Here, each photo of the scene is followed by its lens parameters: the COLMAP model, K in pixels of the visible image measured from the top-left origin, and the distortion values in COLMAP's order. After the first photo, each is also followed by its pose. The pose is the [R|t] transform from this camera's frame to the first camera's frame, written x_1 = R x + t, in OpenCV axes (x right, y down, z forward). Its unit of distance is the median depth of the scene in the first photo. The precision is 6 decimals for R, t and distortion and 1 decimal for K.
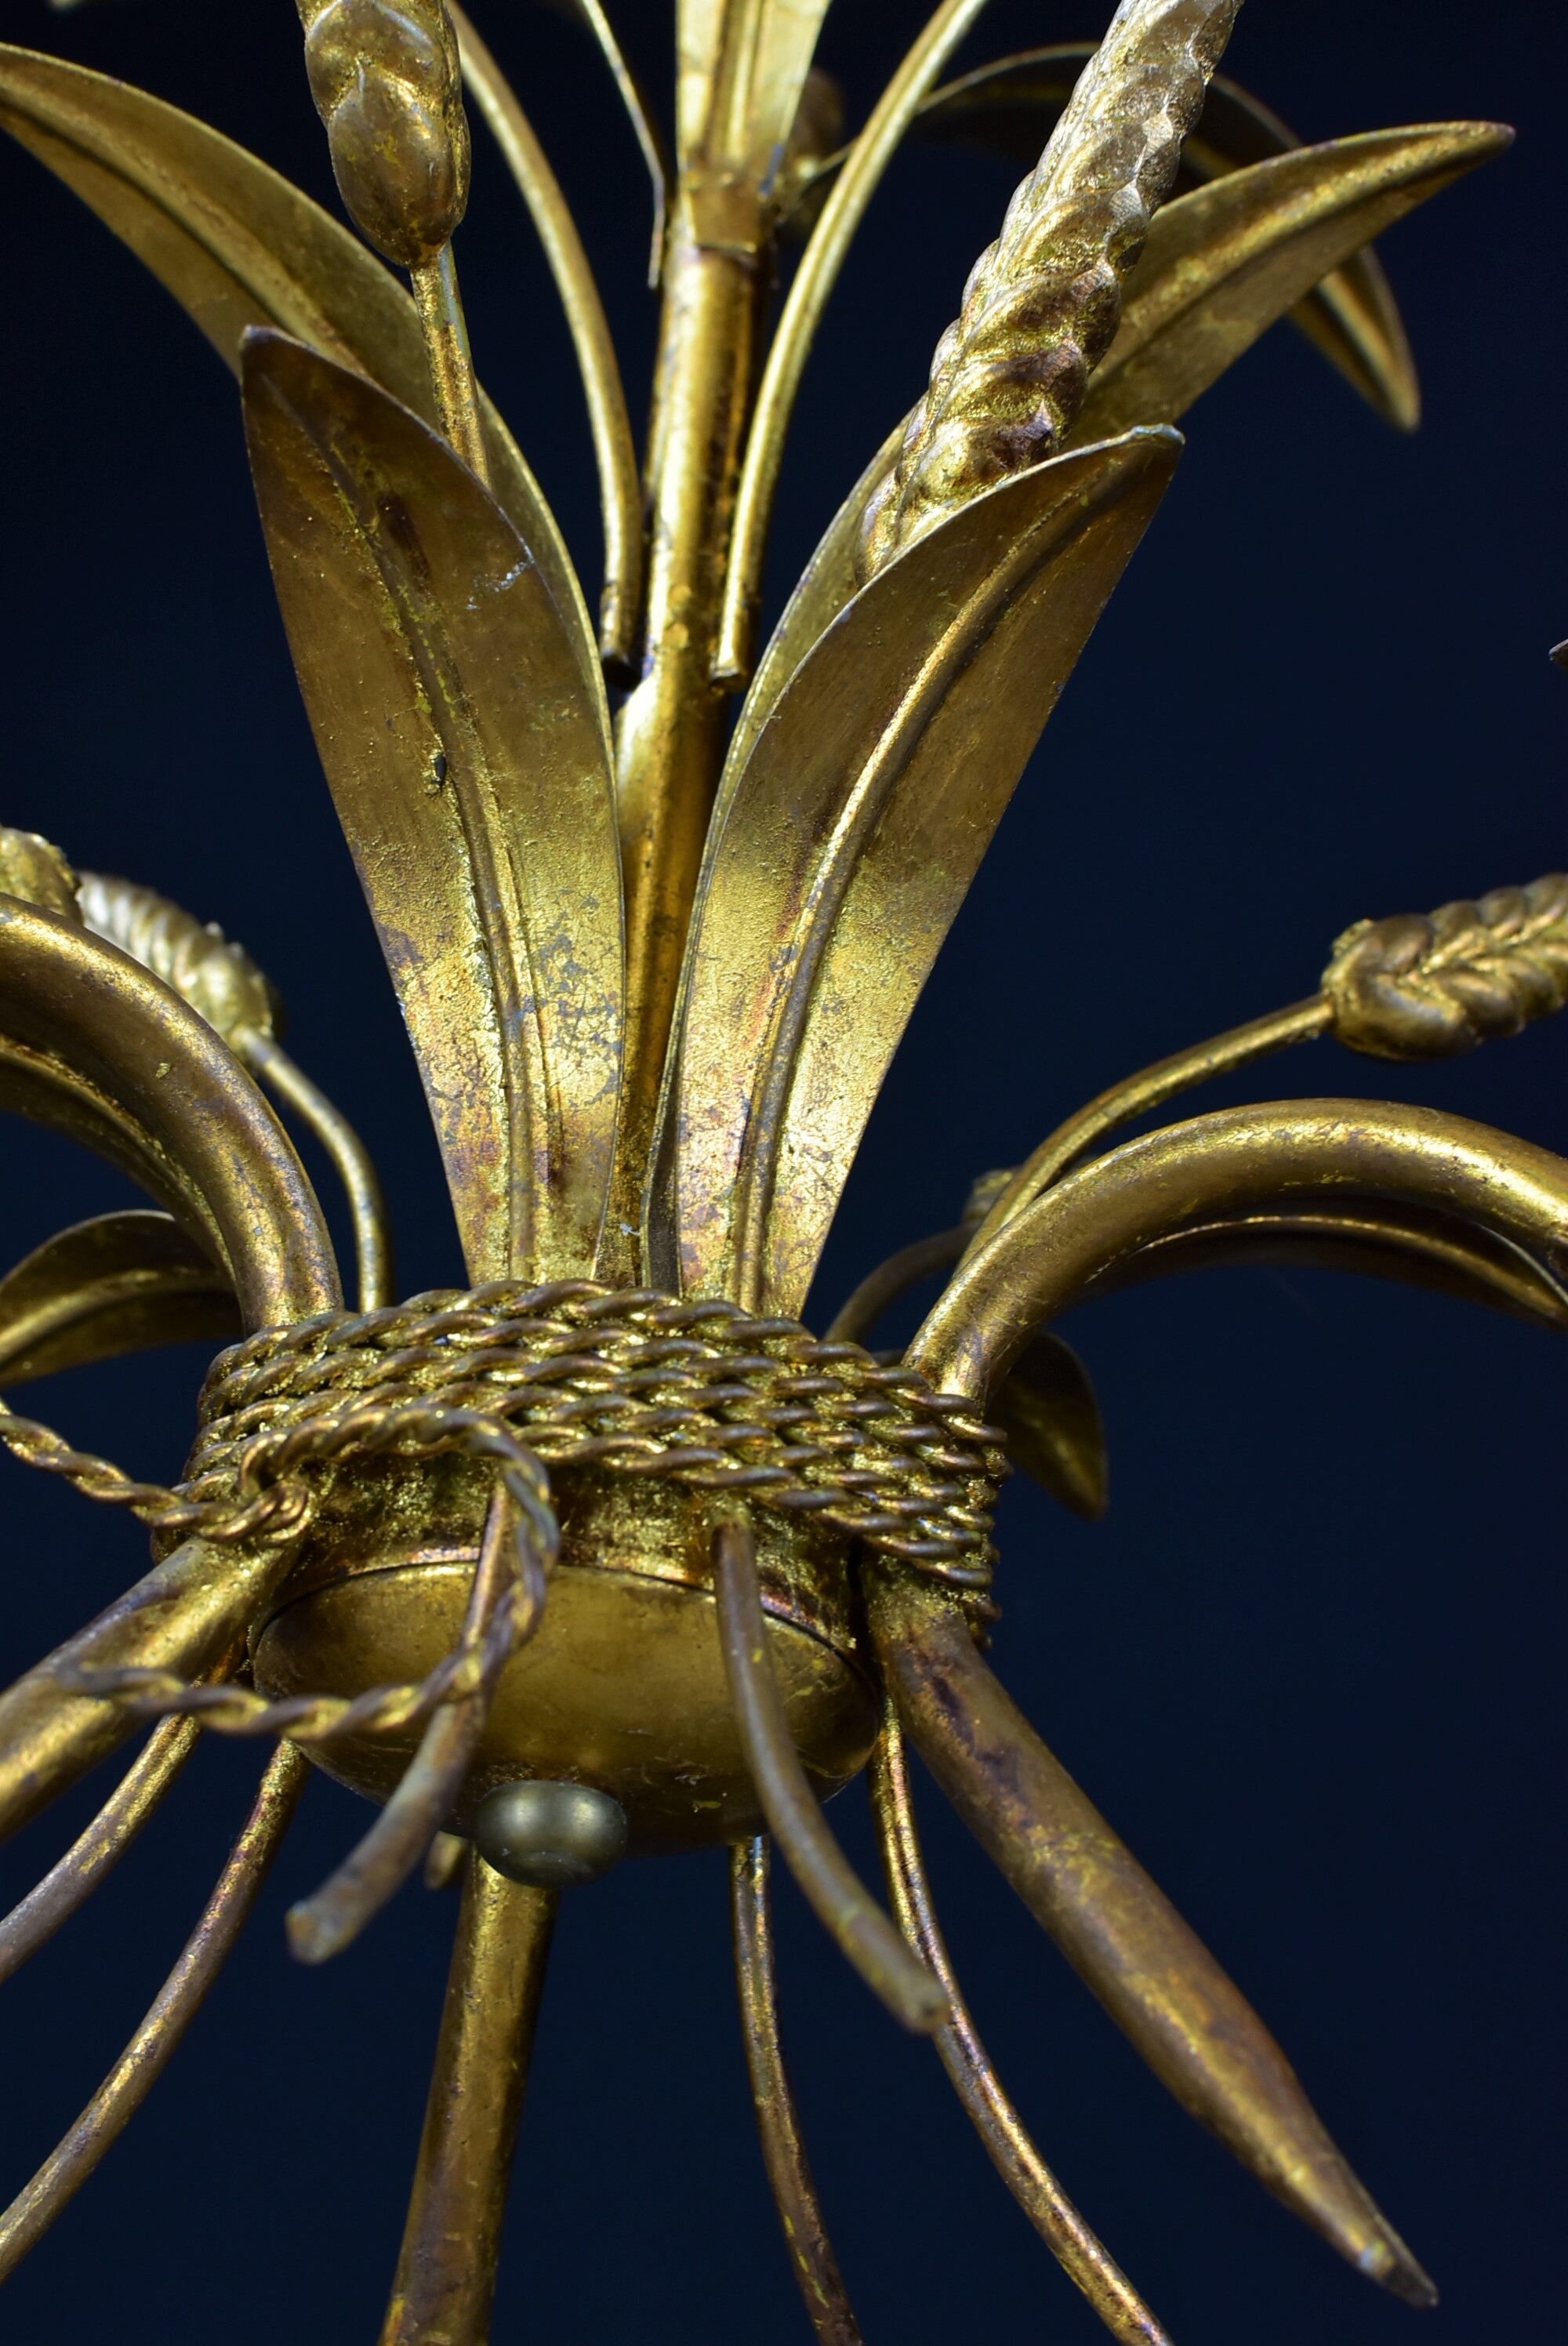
lens RADIAL K [[3706.2, 0, 784.0], [0, 3706.2, 1173.0], [0, 0, 1]] dist [0.014613, 0.036473]
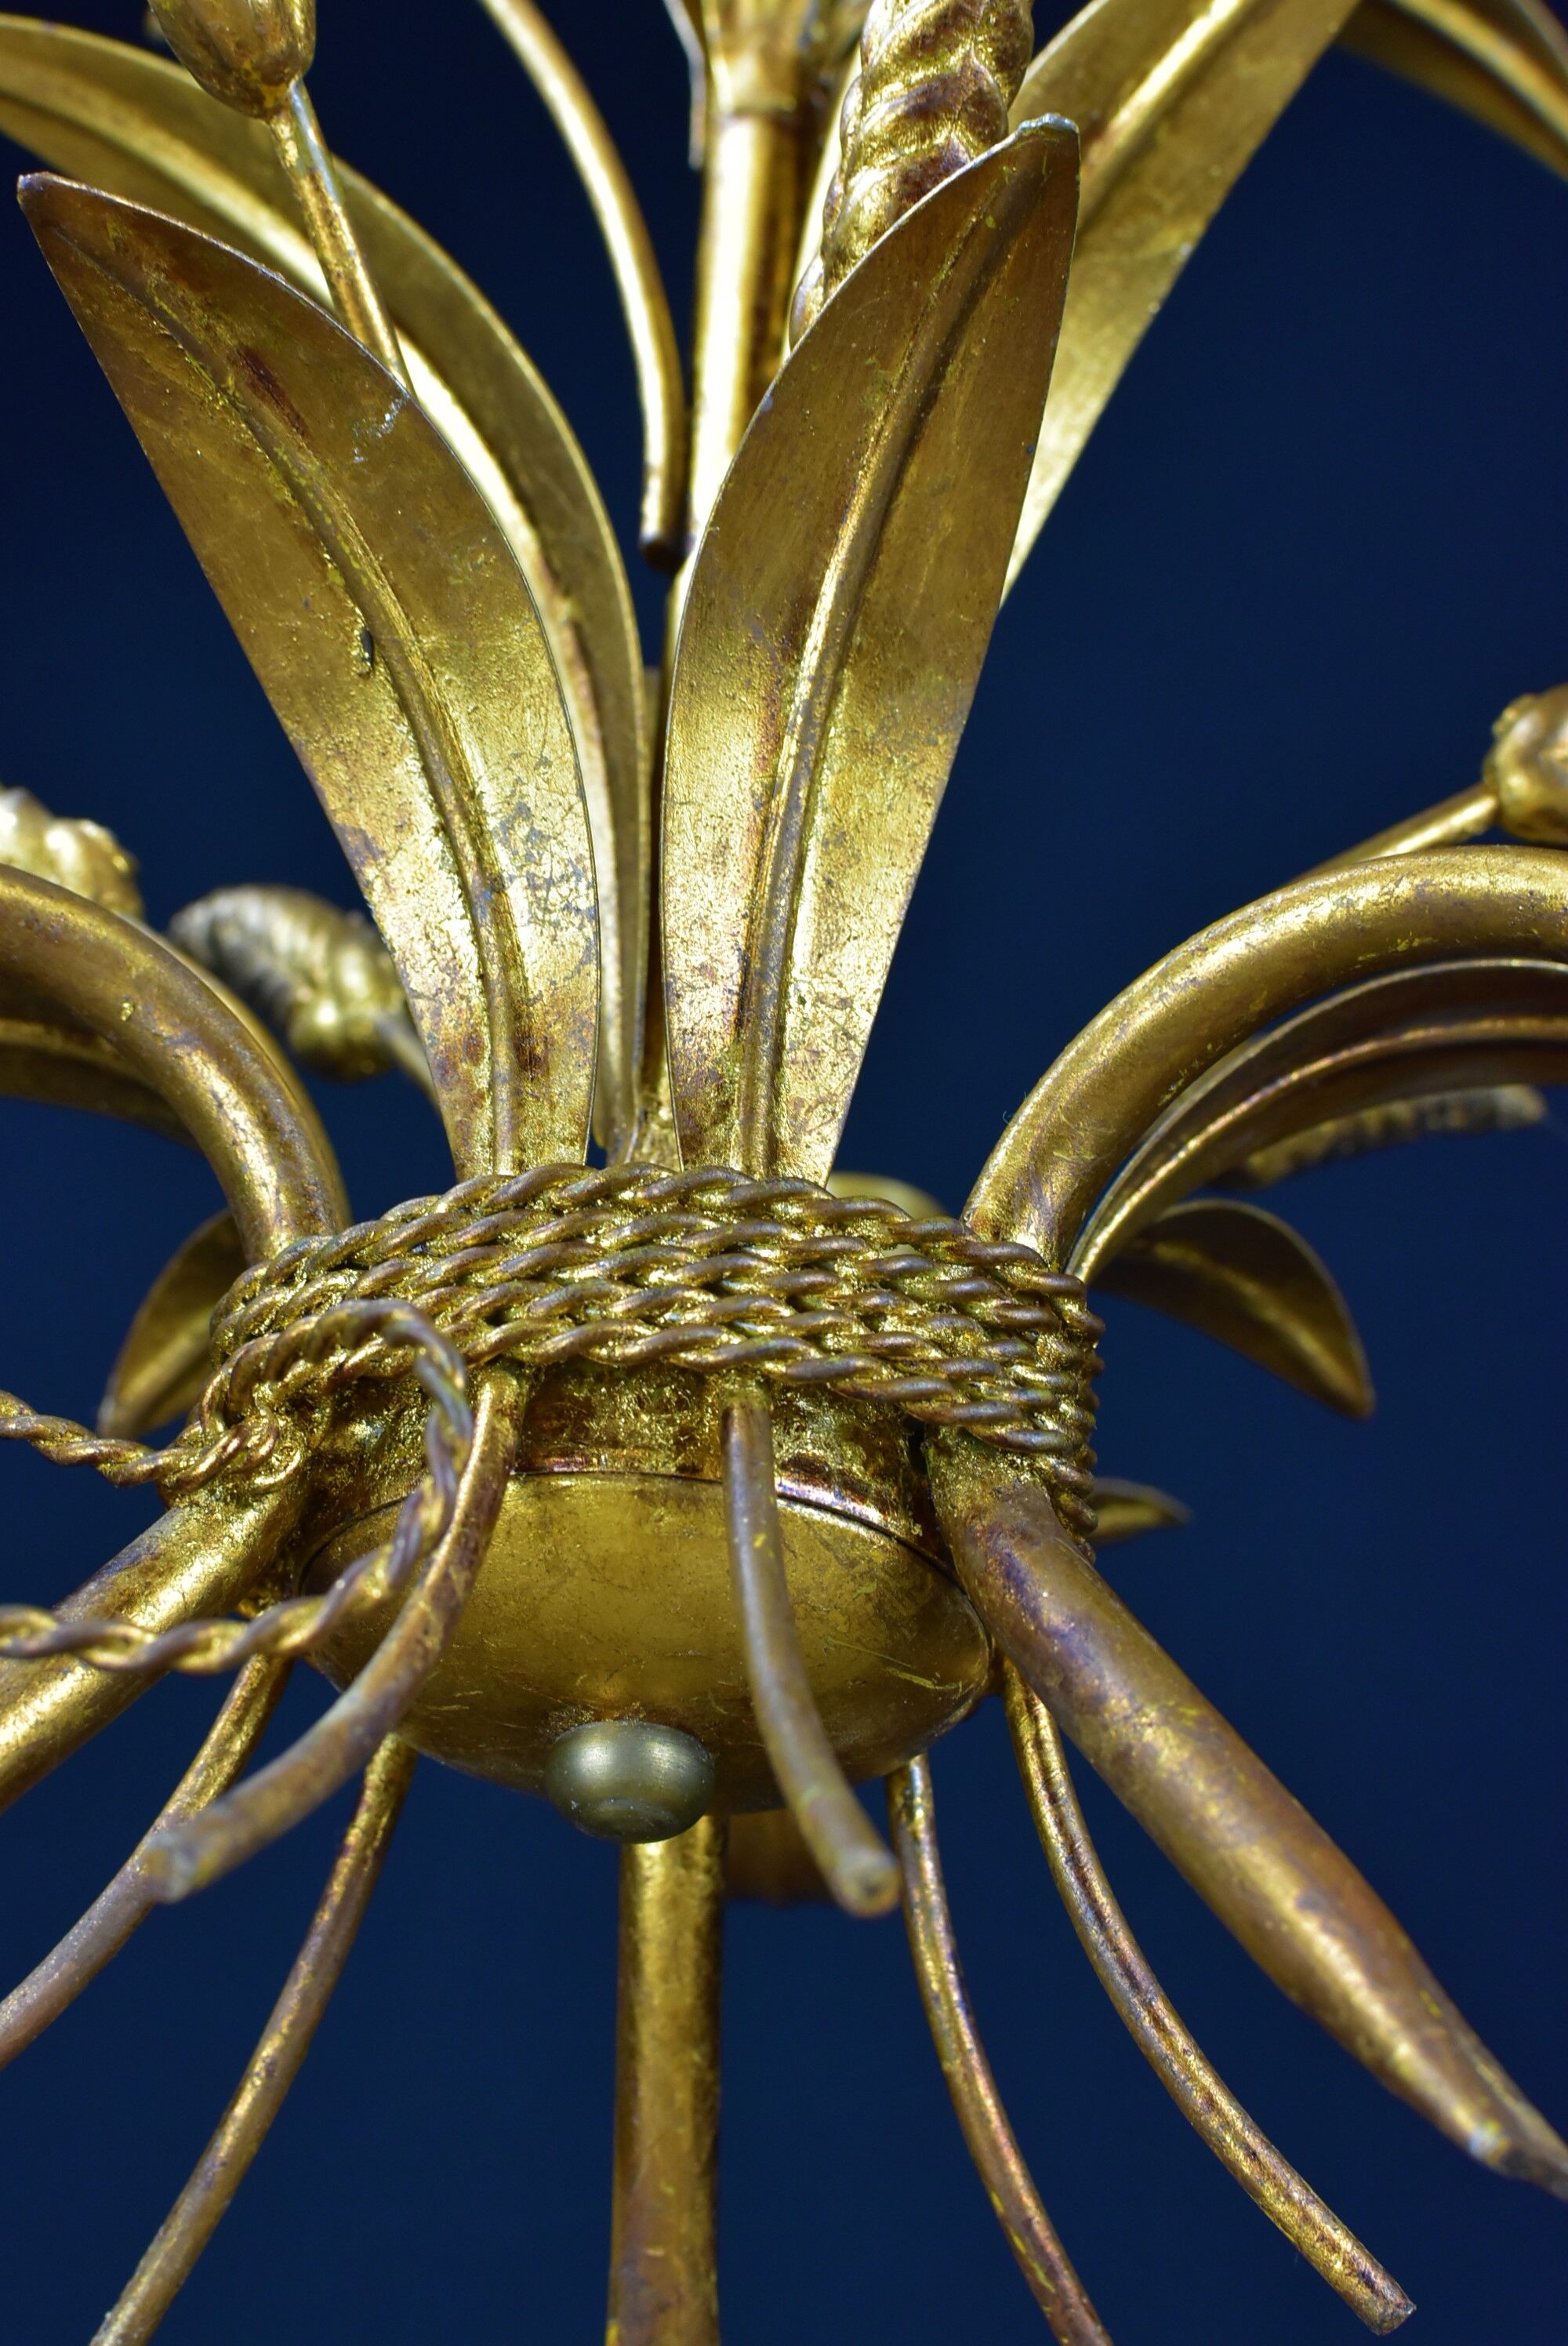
lens RADIAL K [[3706.2, 0, 784.0], [0, 3706.2, 1173.0], [0, 0, 1]] dist [0.014613, 0.036473]
pose [[0.974256, -0.137056, -0.178997, 0.155814], [0.130809, 0.990326, -0.046304, 0.077762], [0.183612, 0.021697, 0.982759, 0.114067]]
